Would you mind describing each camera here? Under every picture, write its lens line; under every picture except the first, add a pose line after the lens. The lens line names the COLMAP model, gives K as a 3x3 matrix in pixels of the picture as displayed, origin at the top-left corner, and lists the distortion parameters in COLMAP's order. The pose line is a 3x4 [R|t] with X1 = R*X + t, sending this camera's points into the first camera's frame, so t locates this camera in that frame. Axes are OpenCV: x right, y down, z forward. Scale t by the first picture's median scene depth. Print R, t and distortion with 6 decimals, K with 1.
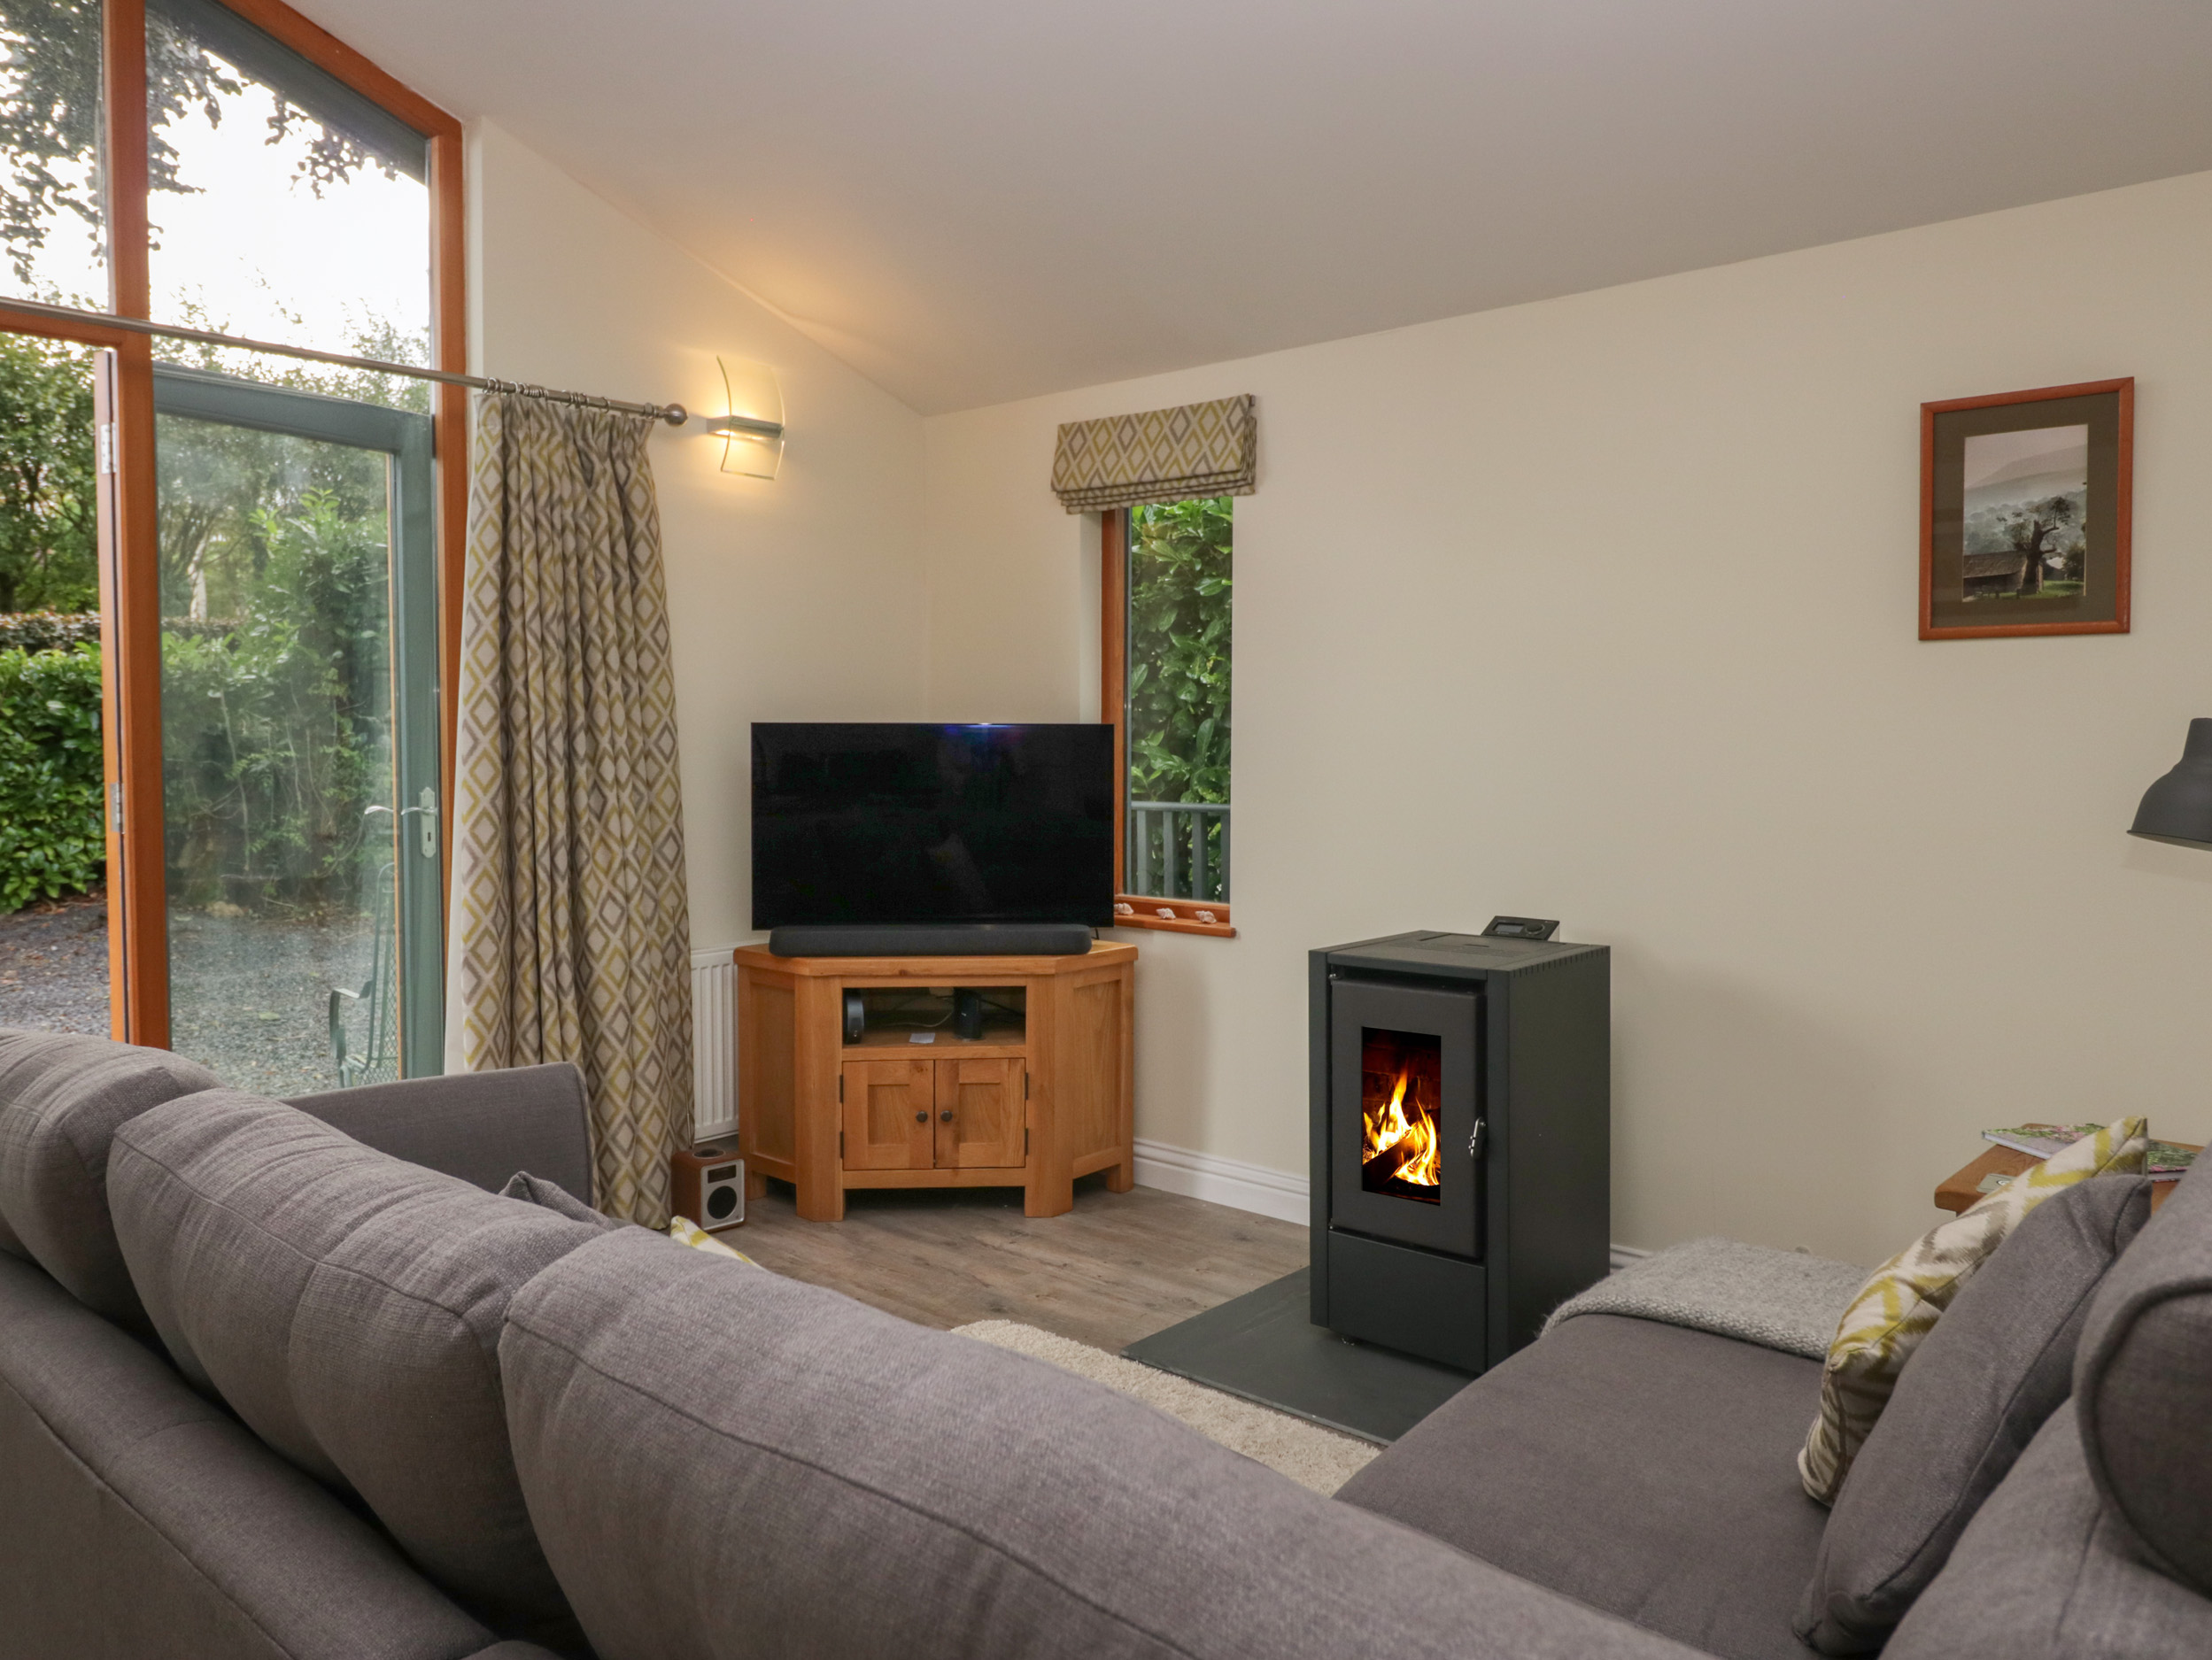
lens RADIAL K [[1574.8, 0, 1161.5], [0, 1574.8, 797.7], [0, 0, 1]] dist [0.002962, -0.010152]
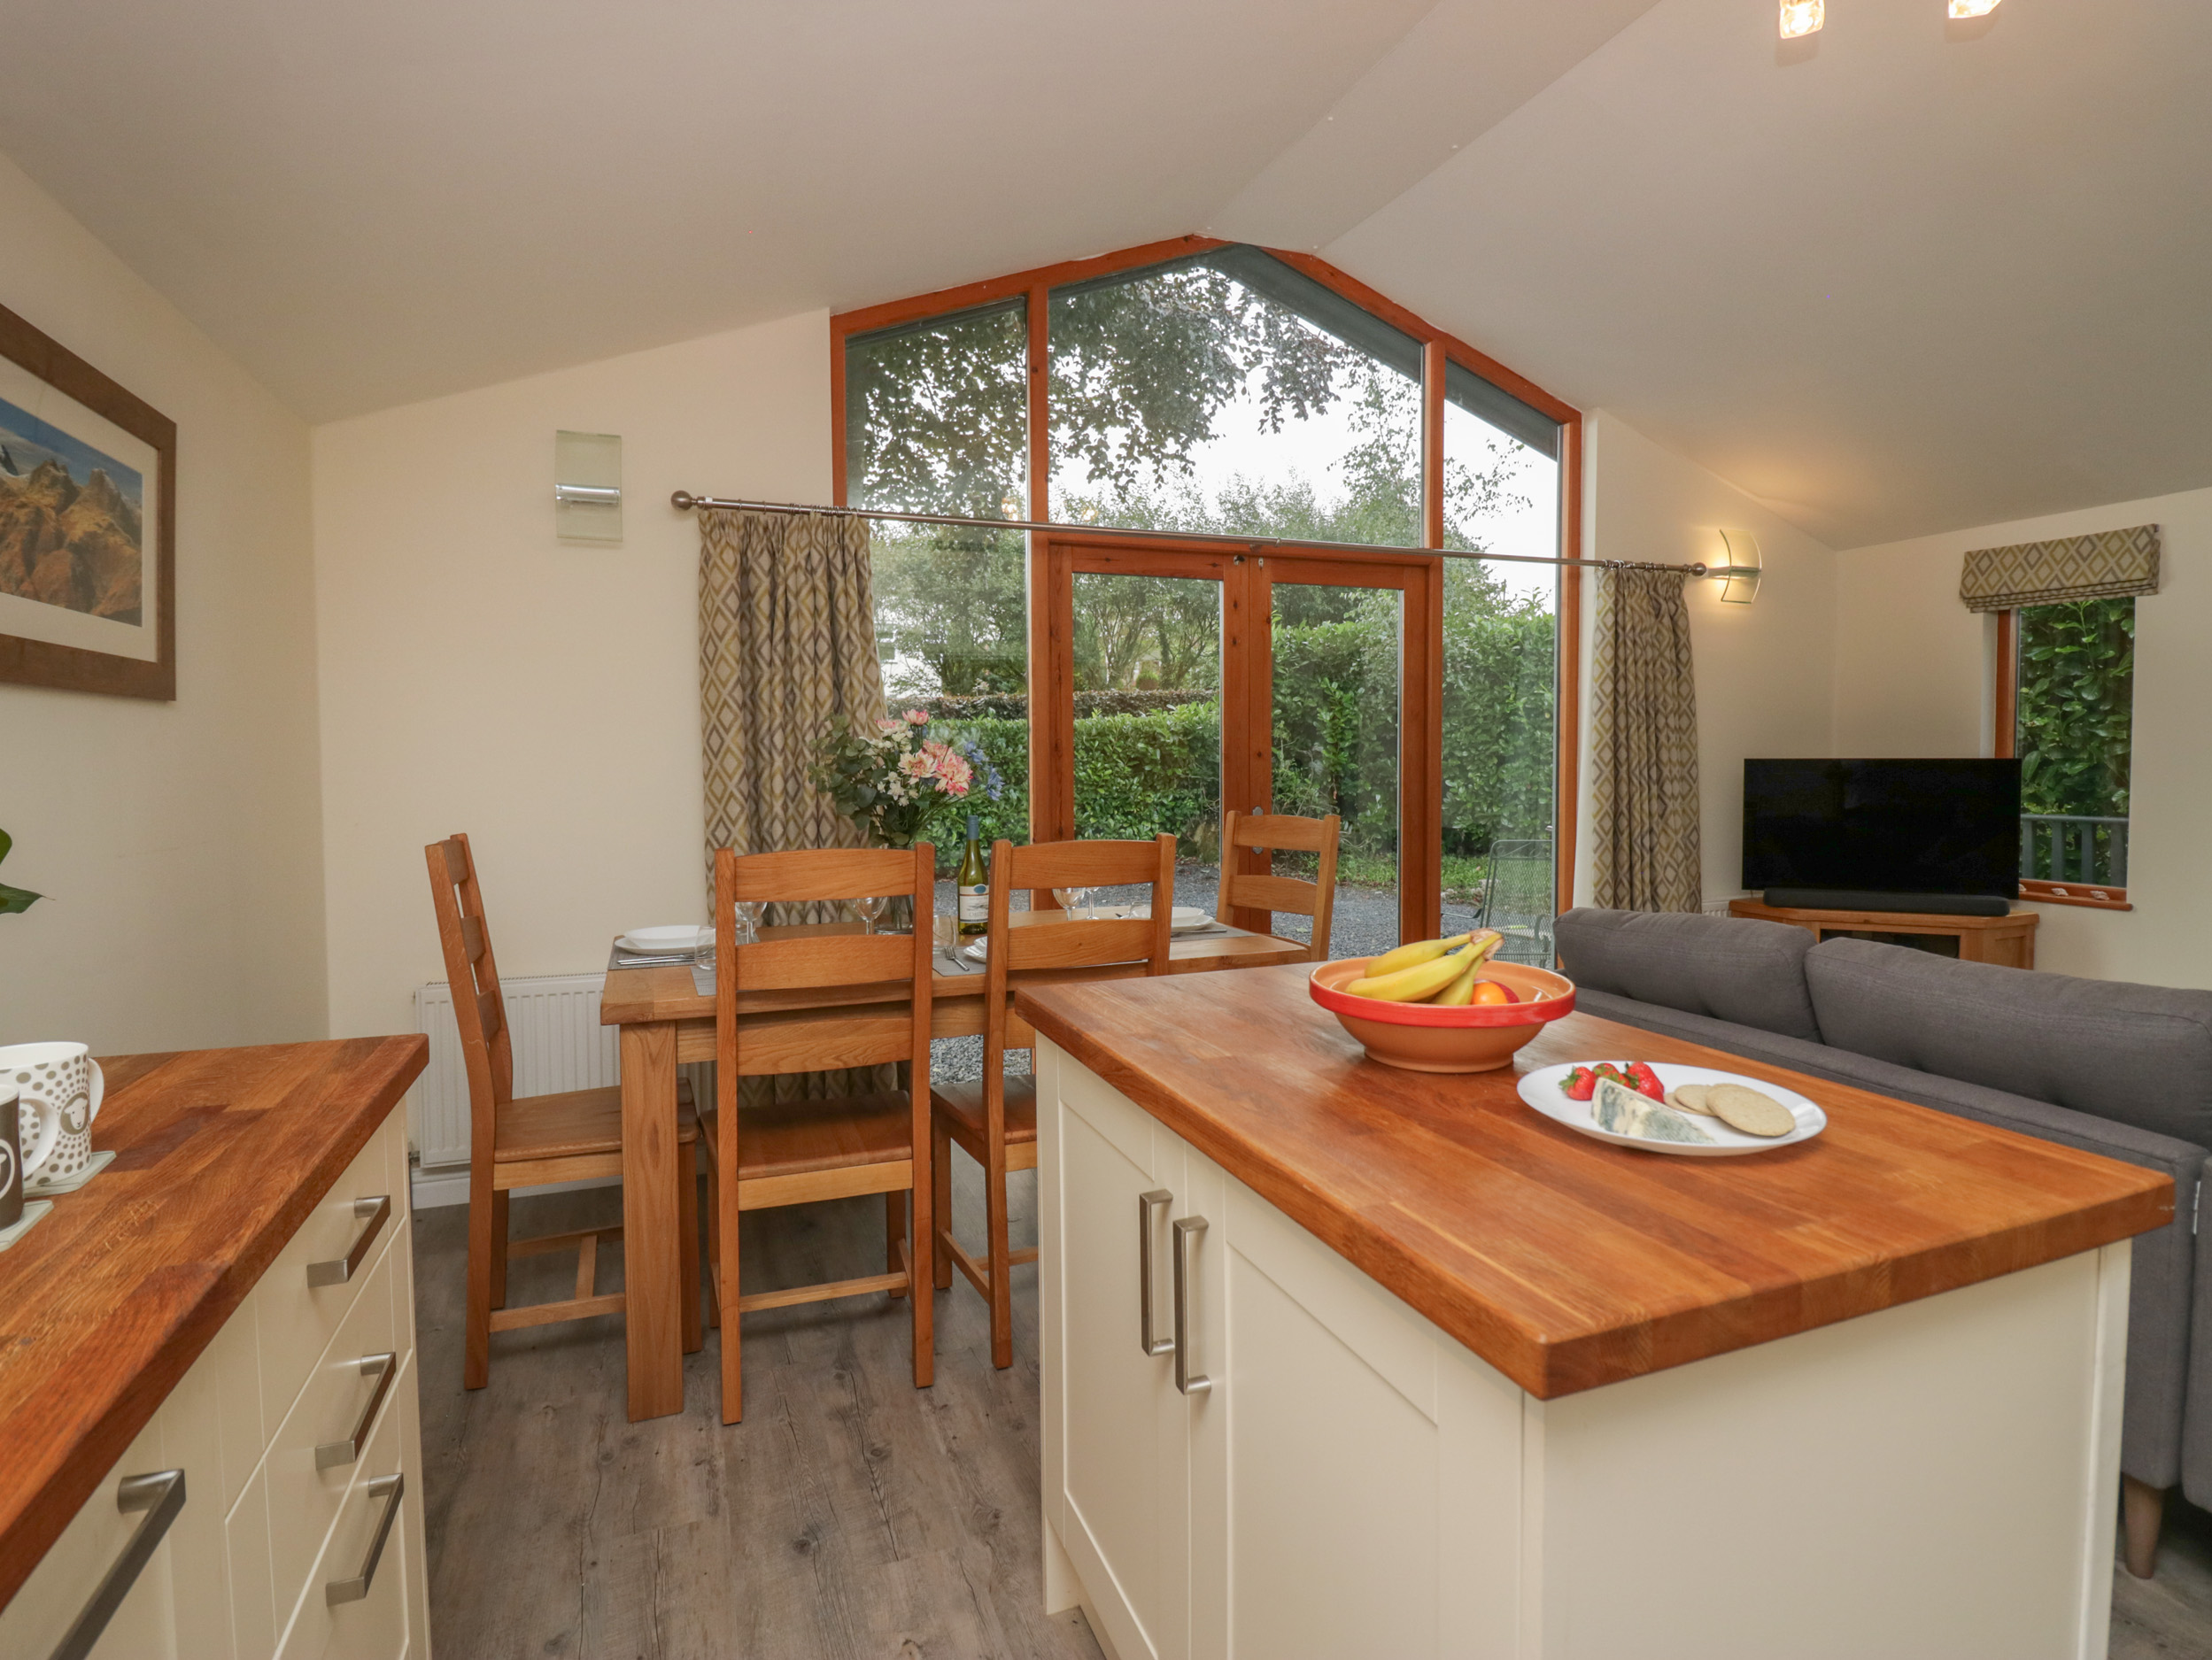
lens RADIAL K [[1158.4, 0, 1123.2], [0, 1158.4, 801.7], [0, 0, 1]] dist [-0.010933, -0.004873]
pose [[0.875926, 0.013756, -0.482250, -0.253662], [-0.014185, 0.999896, 0.002757, 0.001437], [0.482238, 0.004425, 0.876029, -0.331259]]
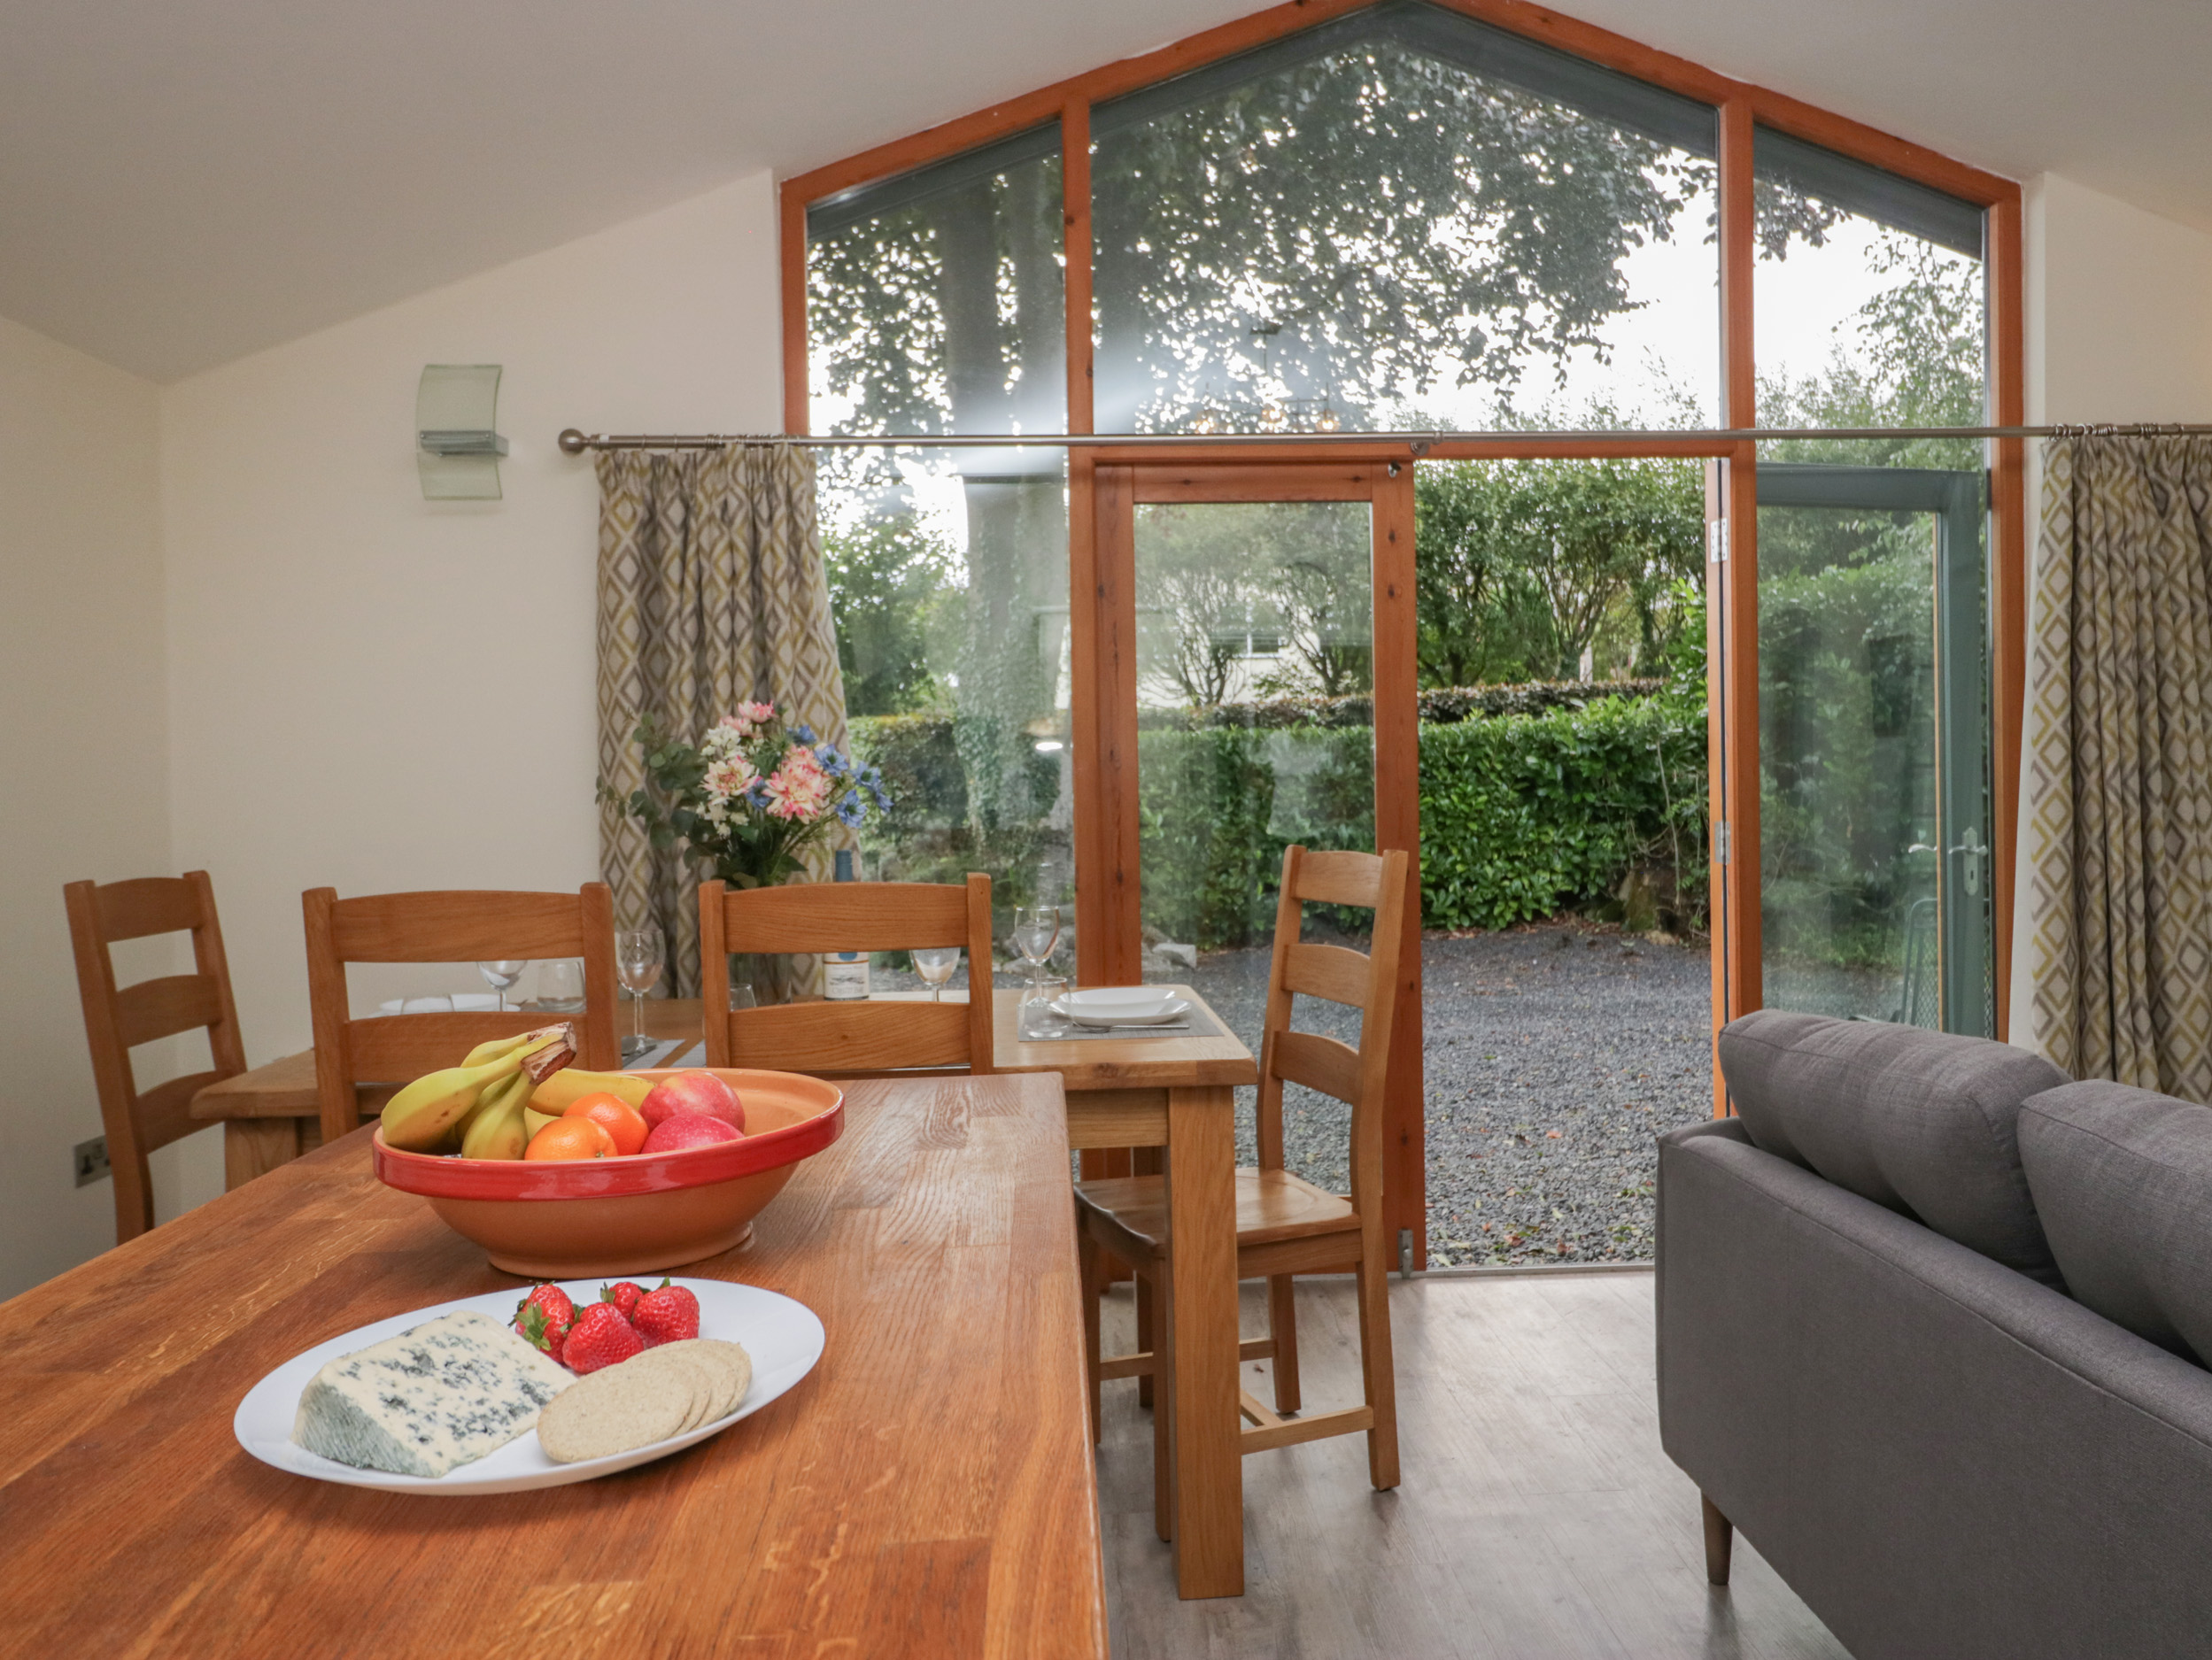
lens RADIAL K [[1574.8, 0, 1139.8], [0, 1574.8, 801.2], [0, 0, 1]] dist [0.002962, -0.010152]
pose [[0.682111, -0.006603, -0.731219, -0.081758], [-0.012606, 0.999704, -0.020788, 0.004785], [0.731140, 0.023397, 0.681826, -0.110531]]
